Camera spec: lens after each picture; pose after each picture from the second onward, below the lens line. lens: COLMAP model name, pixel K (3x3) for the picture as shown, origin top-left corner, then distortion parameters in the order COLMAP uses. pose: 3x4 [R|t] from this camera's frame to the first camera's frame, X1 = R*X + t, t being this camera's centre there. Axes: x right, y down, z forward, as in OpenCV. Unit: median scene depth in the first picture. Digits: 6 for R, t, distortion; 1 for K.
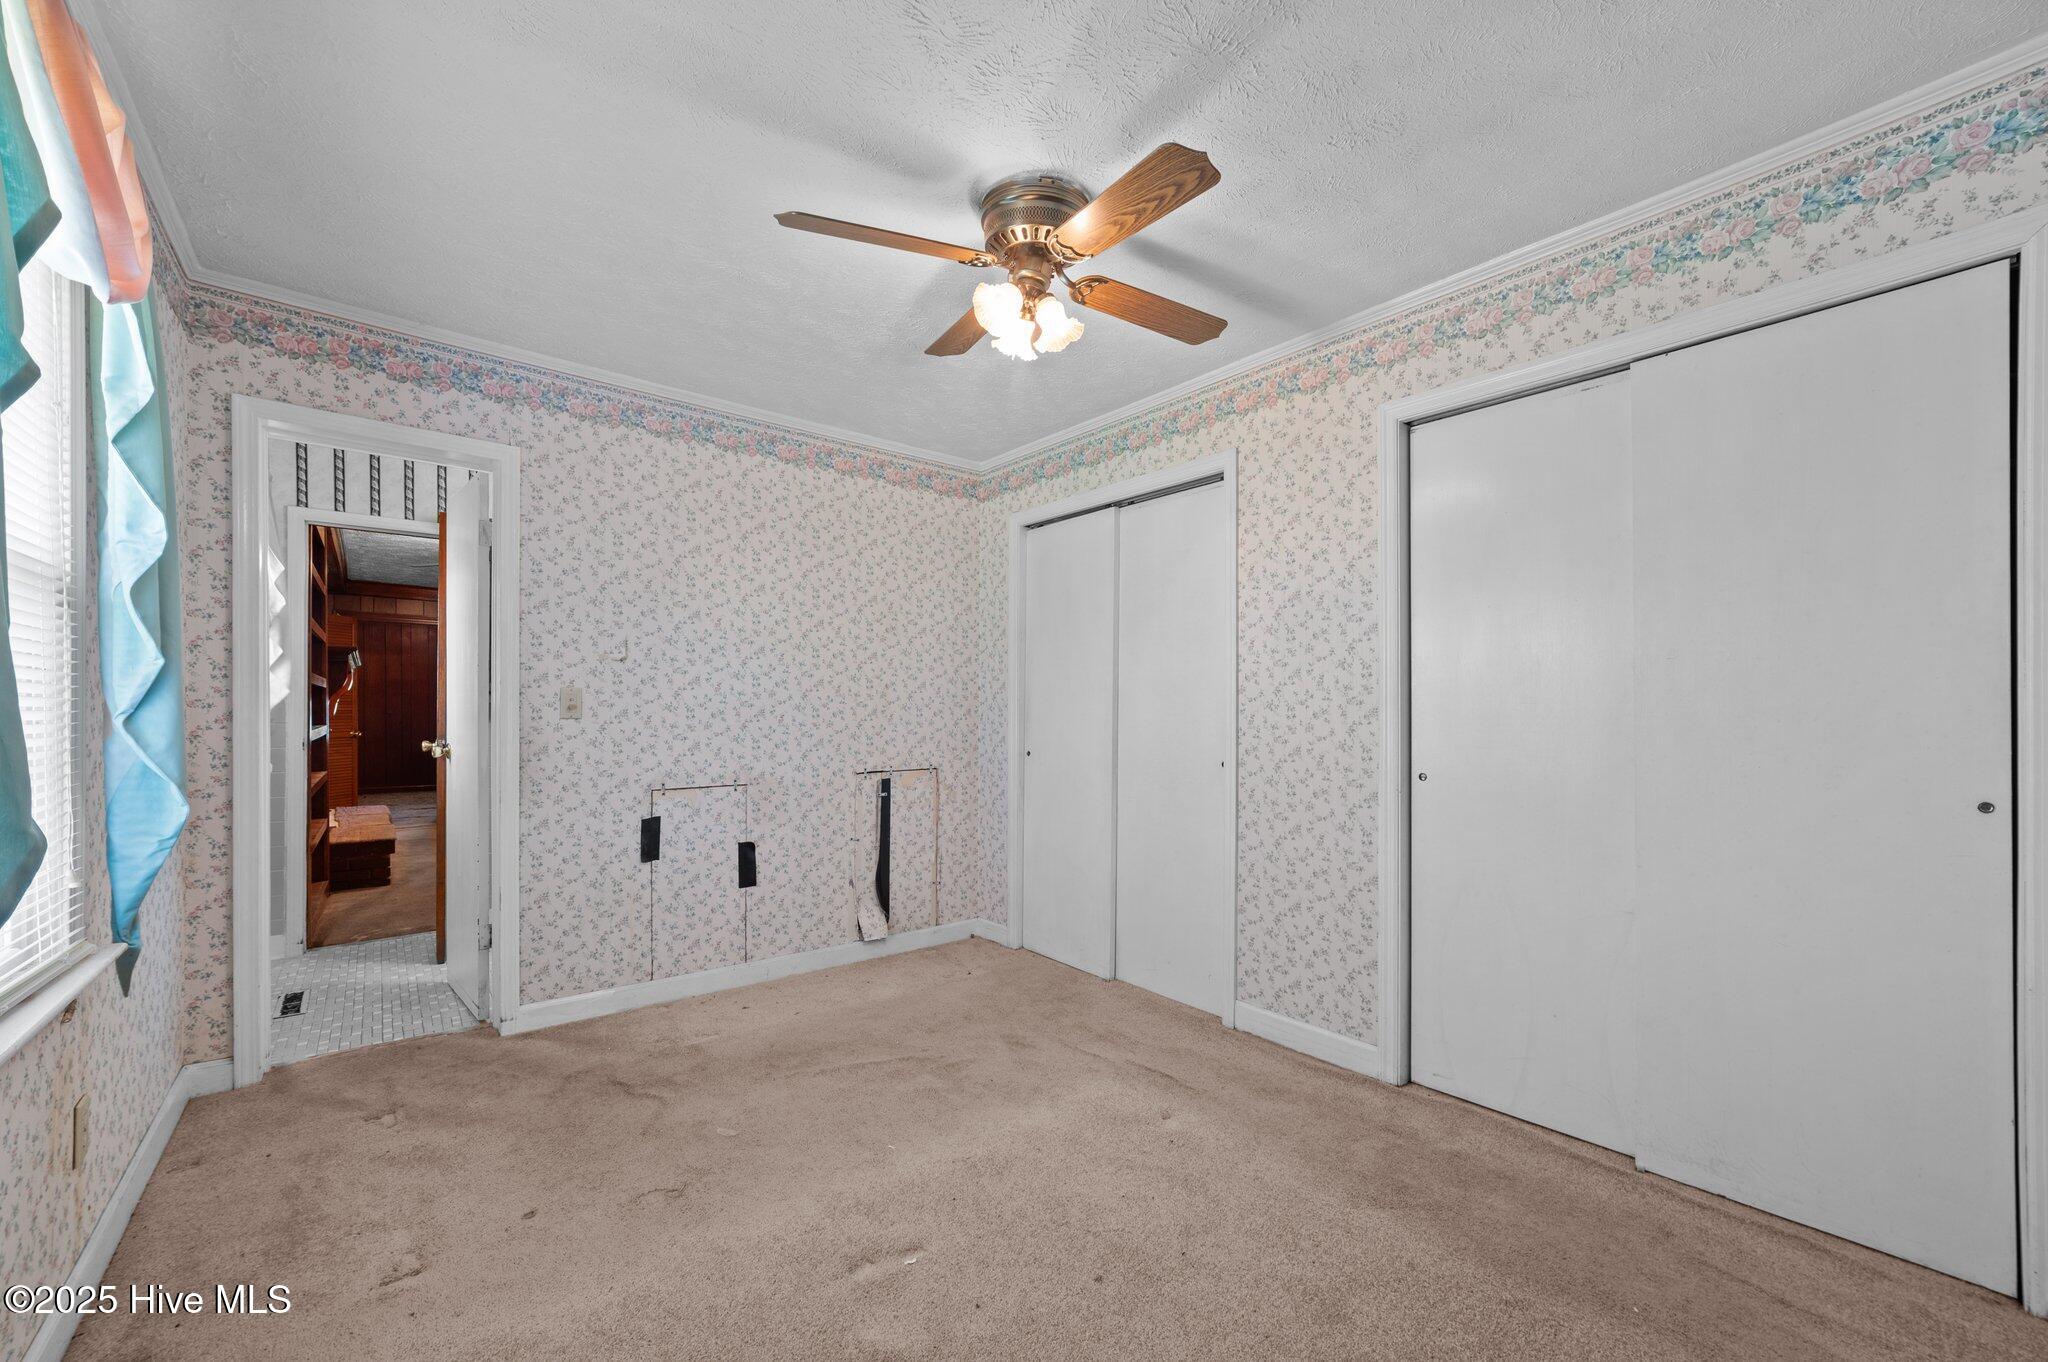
lens RADIAL K [[810.1, 0, 1025.5], [0, 810.1, 714.2], [0, 0, 1]] dist [-0.016058, 0.003258]
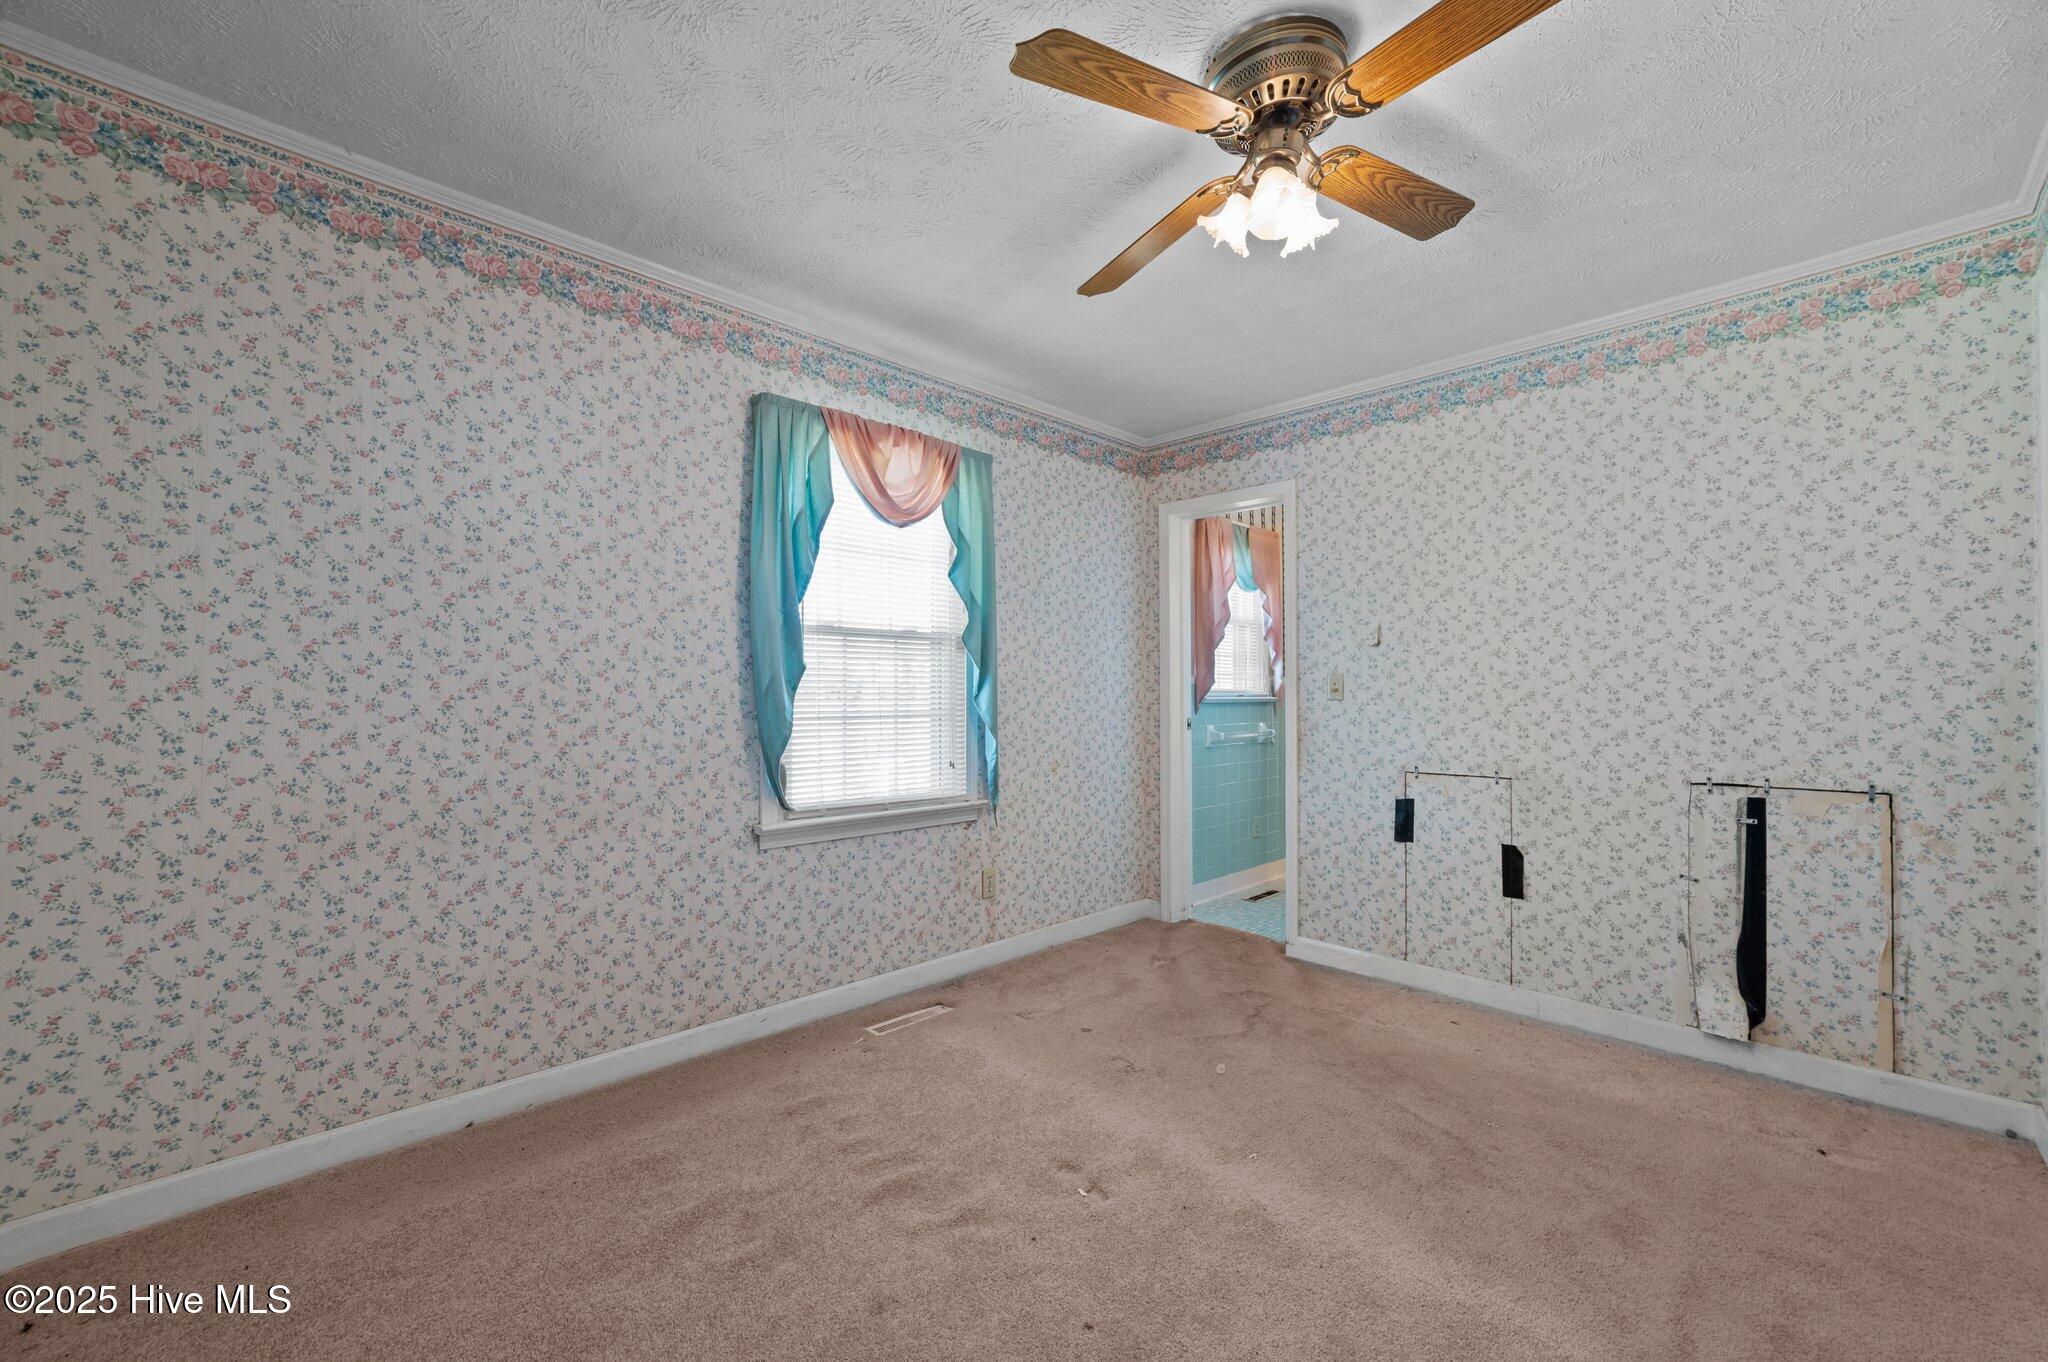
lens RADIAL K [[810.1, 0, 1022.9], [0, 810.1, 688.6], [0, 0, 1]] dist [-0.016058, 0.003258]
pose [[0.076406, -0.009836, -0.997028, 0.480748], [-0.005489, 0.999932, -0.010285, 0.002740], [0.997062, 0.006259, 0.076347, 0.419207]]
